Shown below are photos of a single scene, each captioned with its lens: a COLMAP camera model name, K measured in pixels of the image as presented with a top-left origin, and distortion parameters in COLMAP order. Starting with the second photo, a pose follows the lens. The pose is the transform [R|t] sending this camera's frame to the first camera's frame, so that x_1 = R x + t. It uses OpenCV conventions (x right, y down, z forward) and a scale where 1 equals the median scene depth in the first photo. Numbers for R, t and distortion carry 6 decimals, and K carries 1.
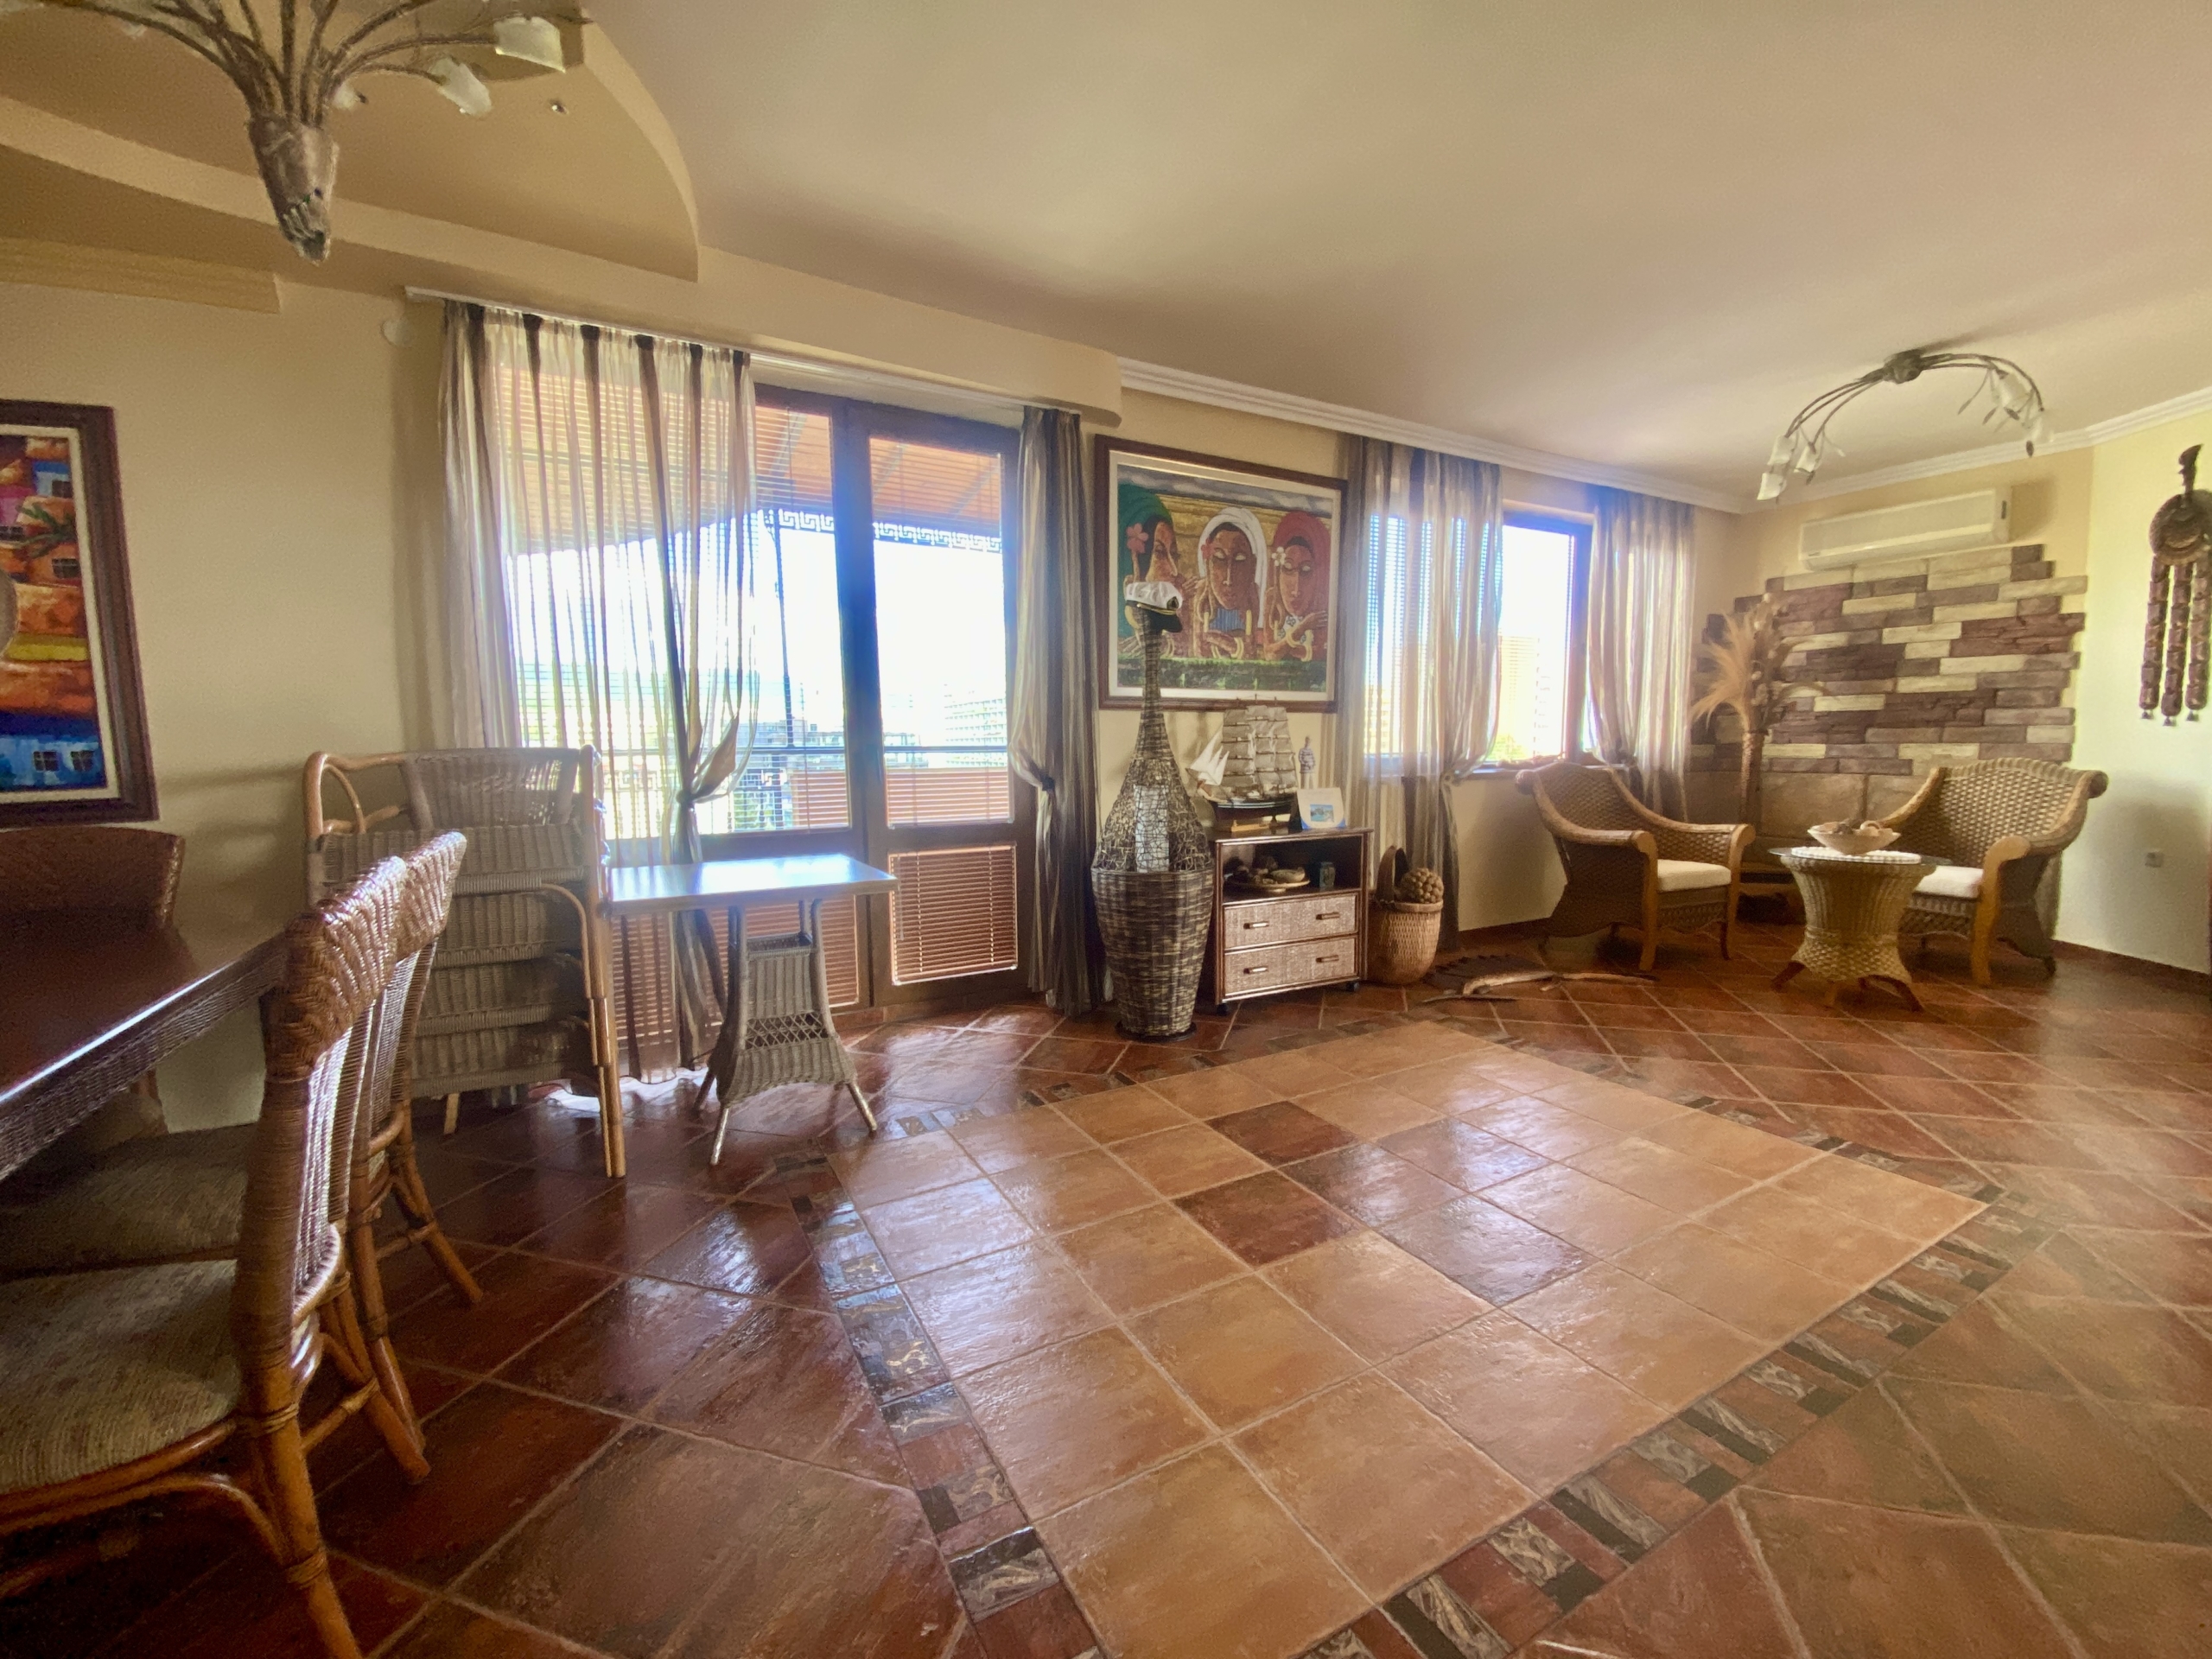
lens RADIAL K [[901.8, 0, 1093.0], [0, 901.8, 841.4], [0, 0, 1]] dist [0.015652, -0.018448]
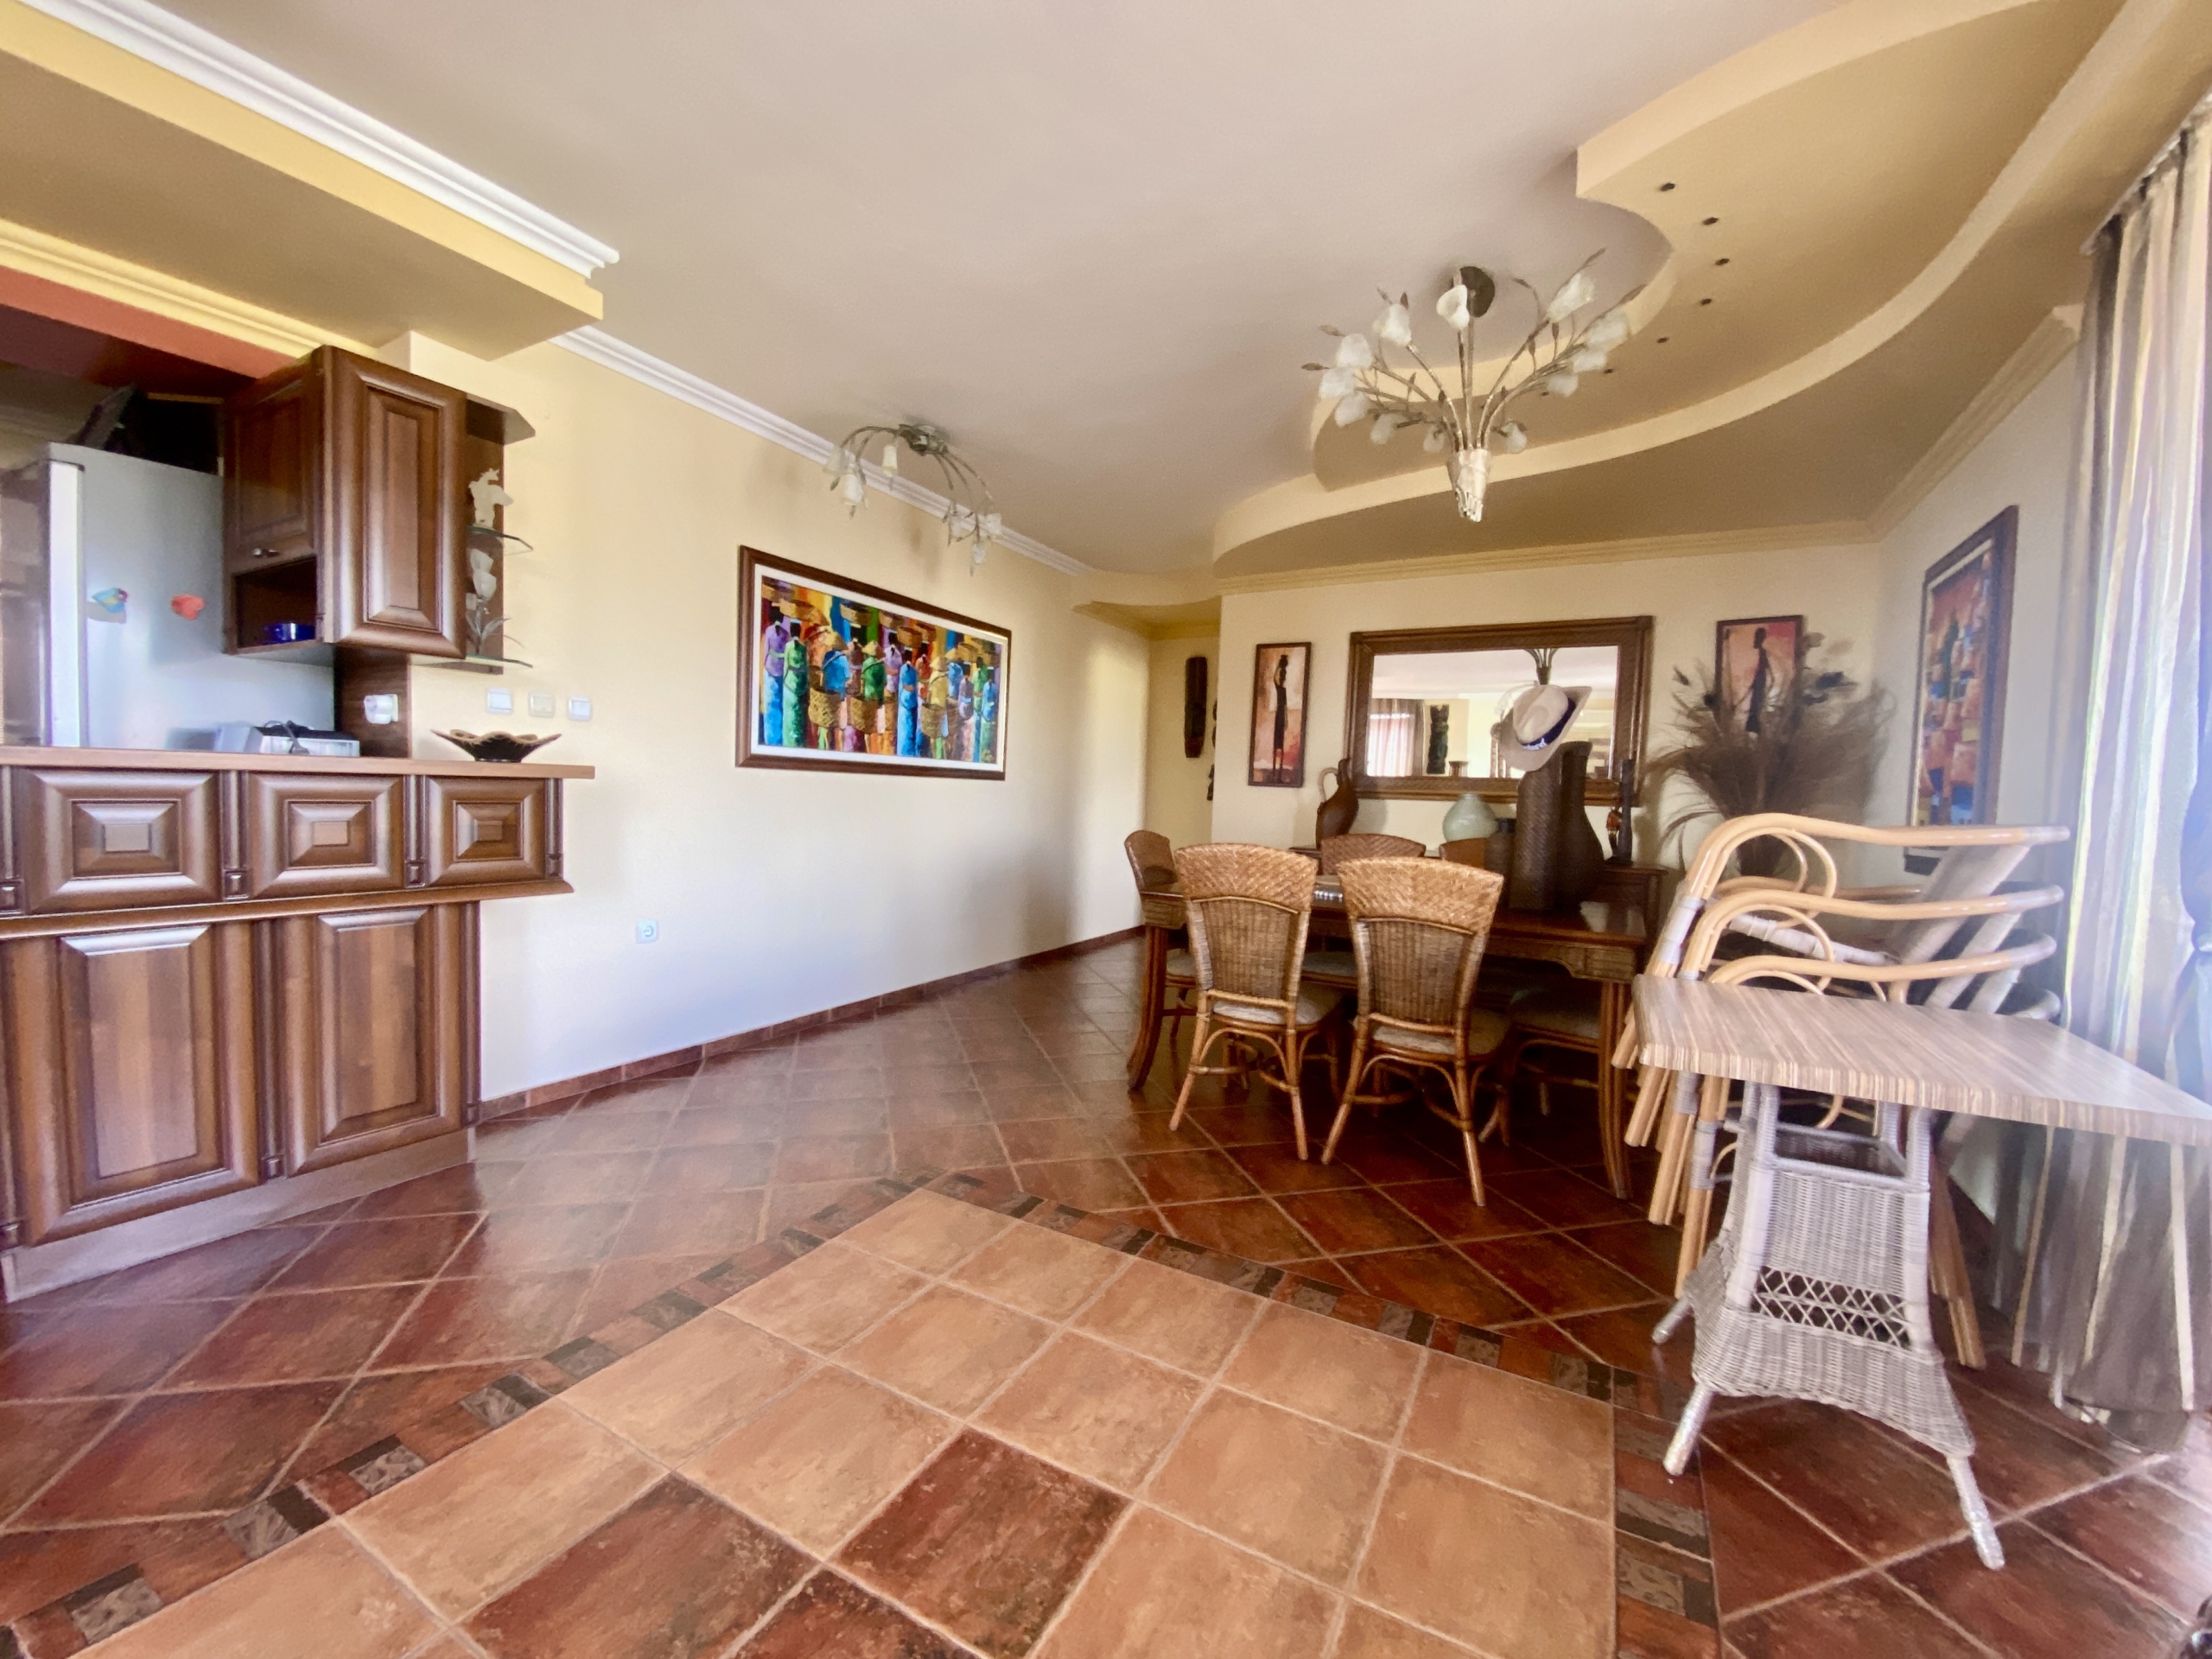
lens RADIAL K [[891.5, 0, 1072.9], [0, 891.5, 850.5], [0, 0, 1]] dist [0.022990, -0.029802]
pose [[-0.857540, 0.017116, -0.514133, 0.238111], [-0.079454, 0.983046, 0.165251, -0.086837], [0.508244, 0.182559, -0.841641, 0.772686]]
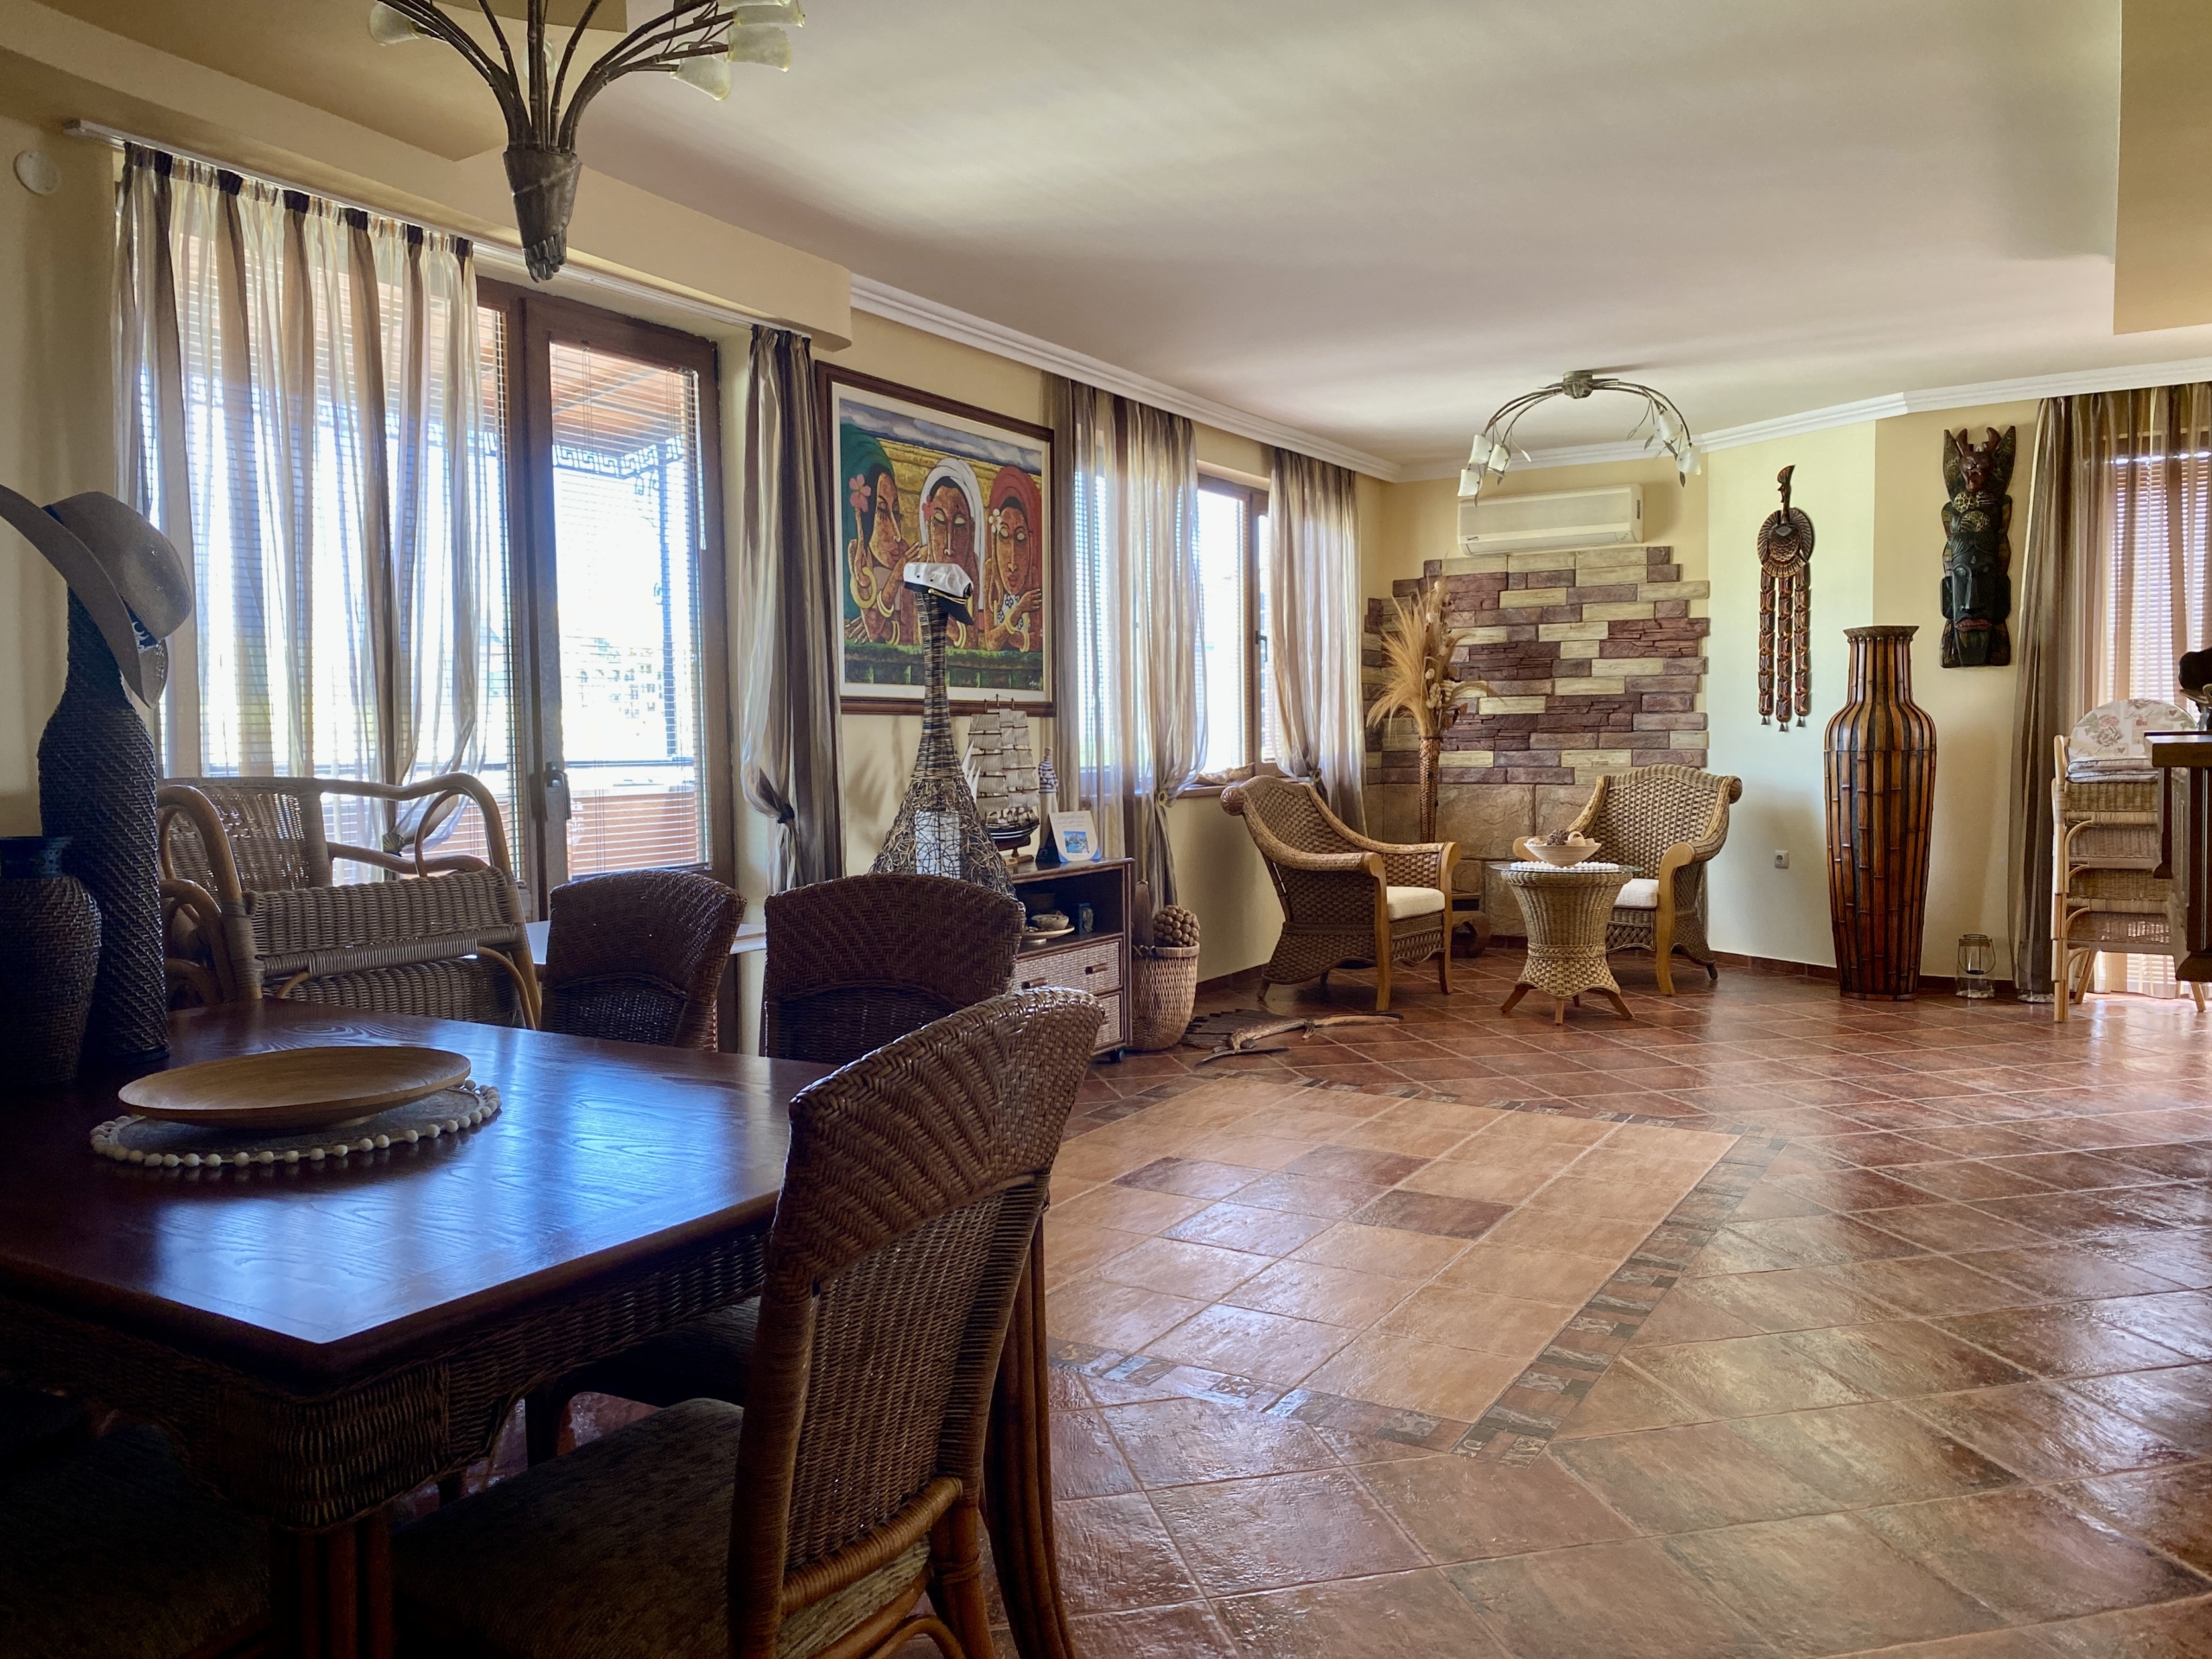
lens RADIAL K [[1685.2, 0, 1061.6], [0, 1685.2, 832.9], [0, 0, 1]] dist [0.001388, -0.006486]
pose [[0.873492, -0.029599, 0.485938, -0.465223], [0.057051, 0.997496, -0.041792, 0.021095], [-0.483484, 0.064228, 0.872994, -0.293289]]
